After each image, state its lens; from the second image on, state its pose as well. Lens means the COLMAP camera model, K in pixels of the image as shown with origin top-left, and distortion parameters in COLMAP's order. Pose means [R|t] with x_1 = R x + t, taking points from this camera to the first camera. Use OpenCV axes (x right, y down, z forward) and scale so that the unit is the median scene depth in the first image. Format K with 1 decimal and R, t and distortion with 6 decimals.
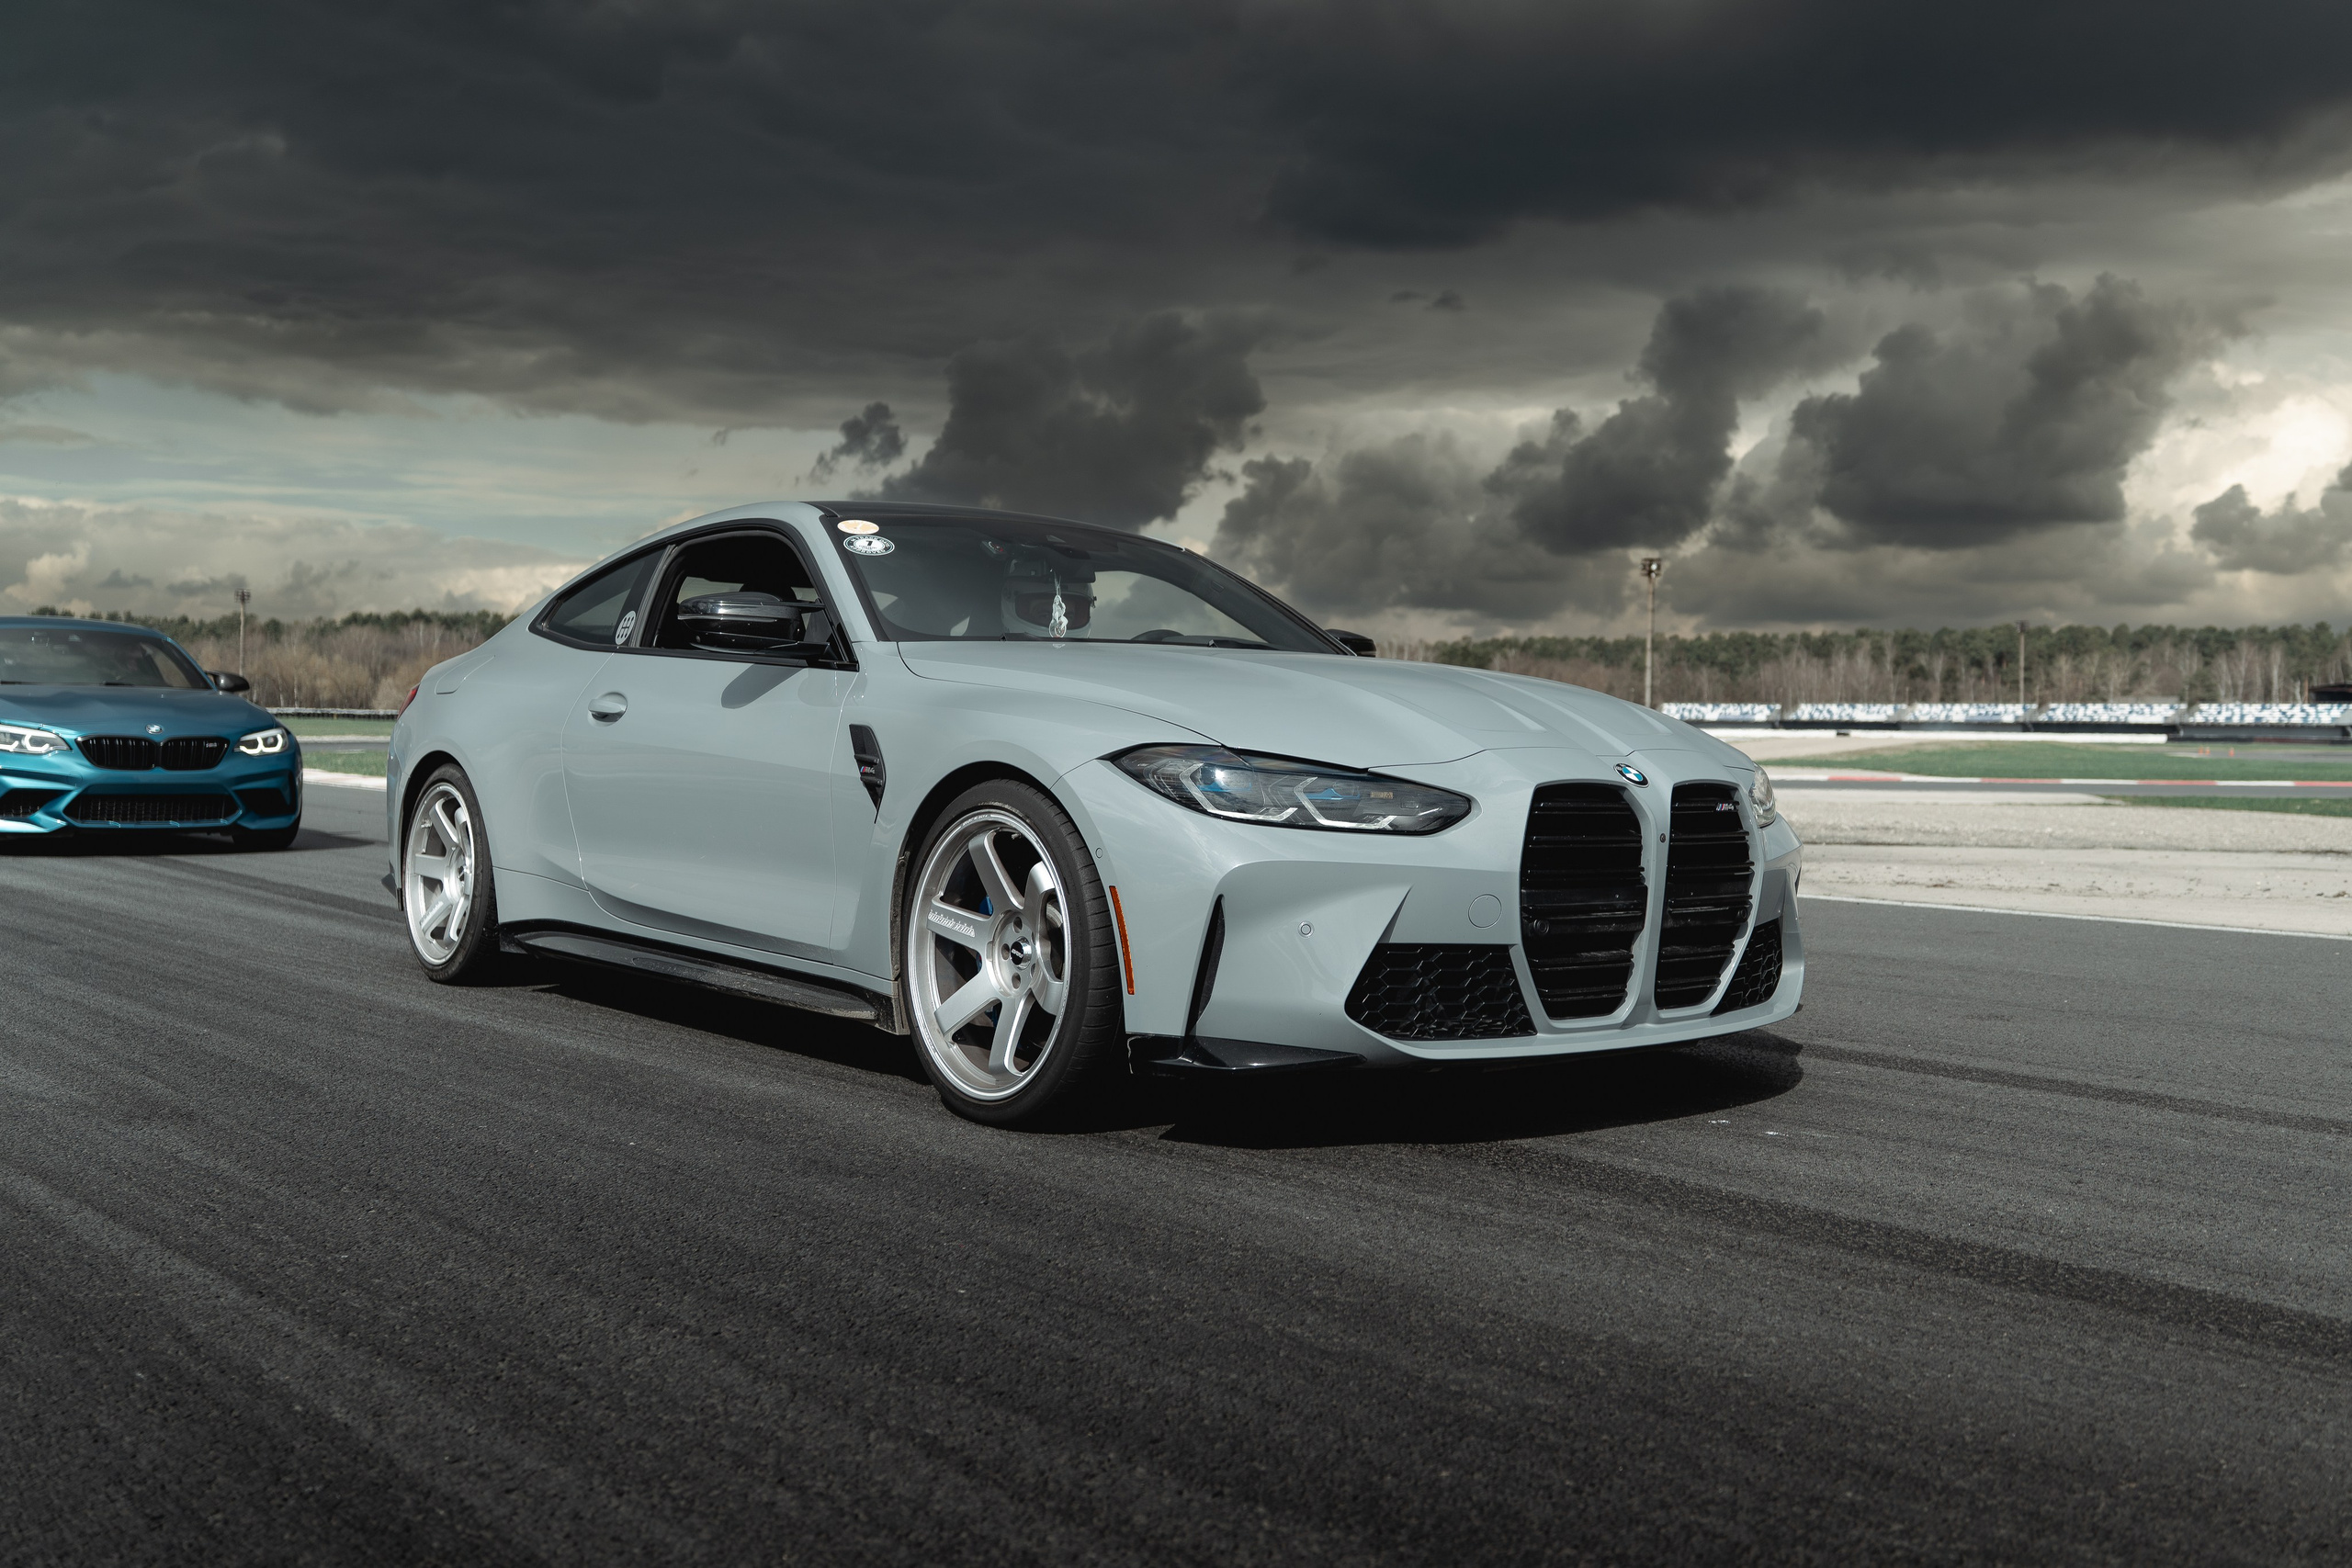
lens RADIAL K [[1897.1, 0, 1176.7], [0, 1897.1, 782.4], [0, 0, 1]] dist [0.000522, -0.009193]
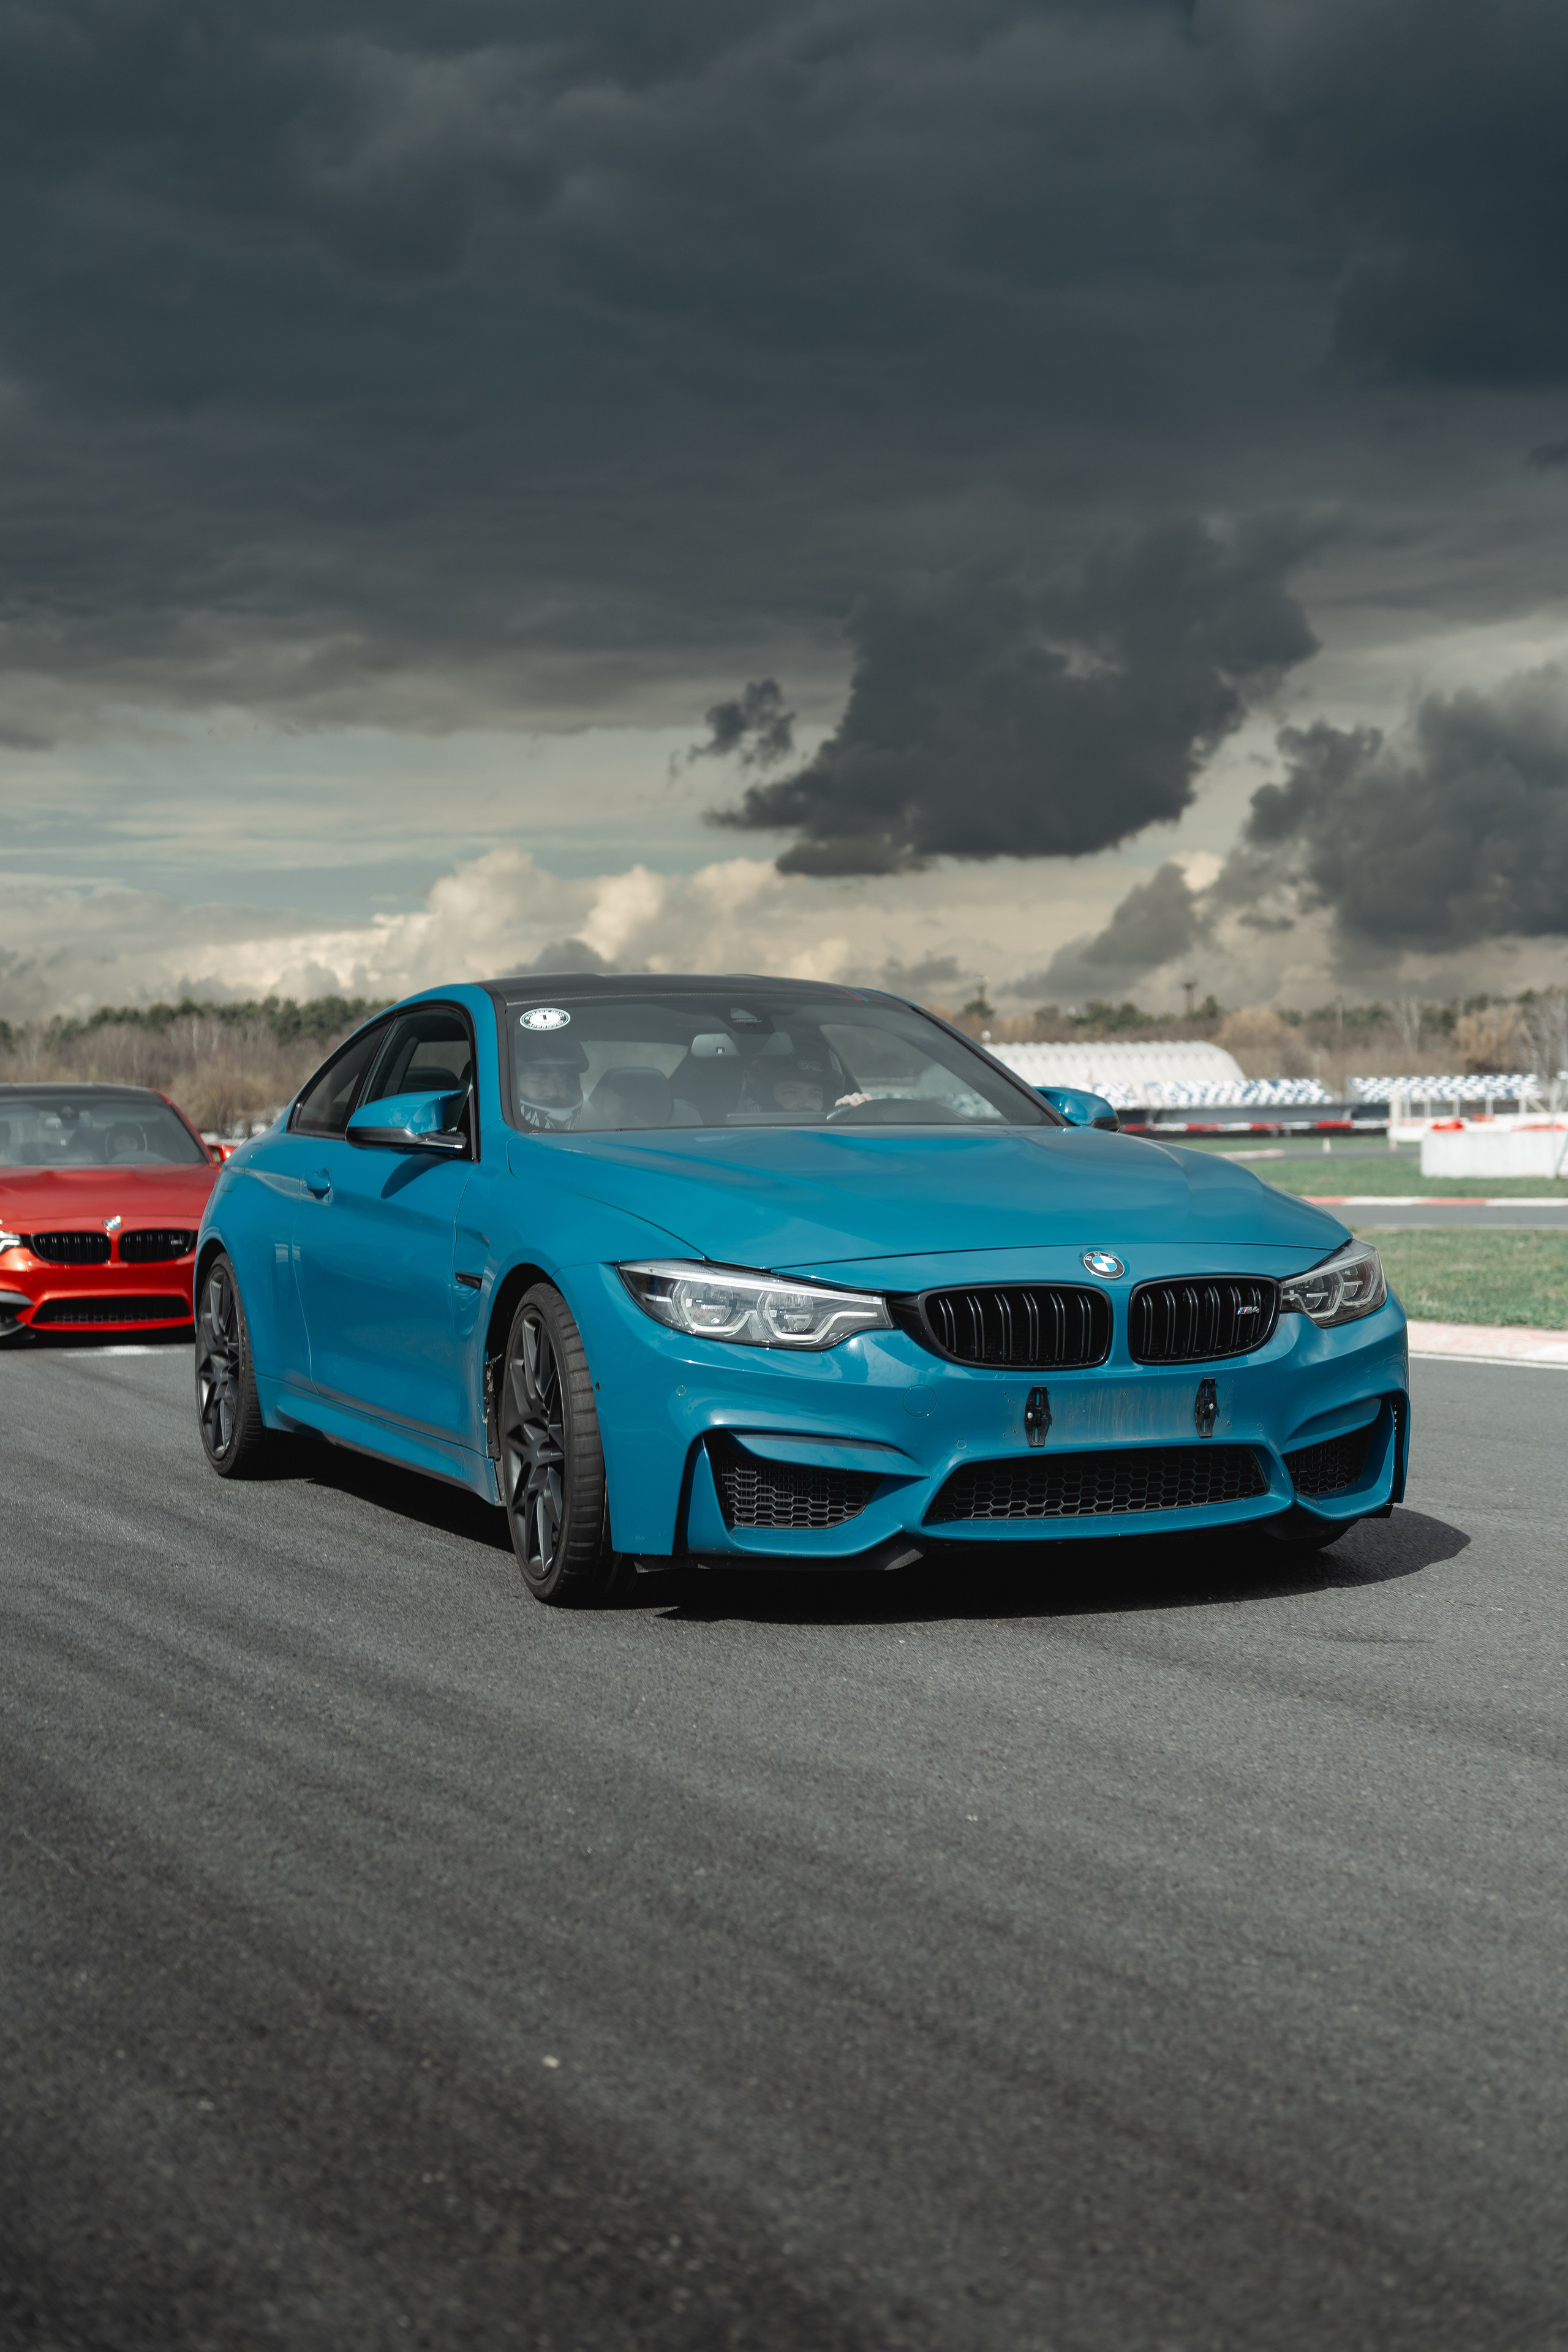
lens RADIAL K [[2955.5, 0, 783.9], [0, 2955.5, 1178.1], [0, 0, 1]] dist [-0.078444, 0.000000]
pose [[0.975178, -0.029870, -0.219399, 0.086631], [0.026405, 0.999476, -0.018712, 0.005947], [0.219843, 0.012455, 0.975456, -0.069087]]
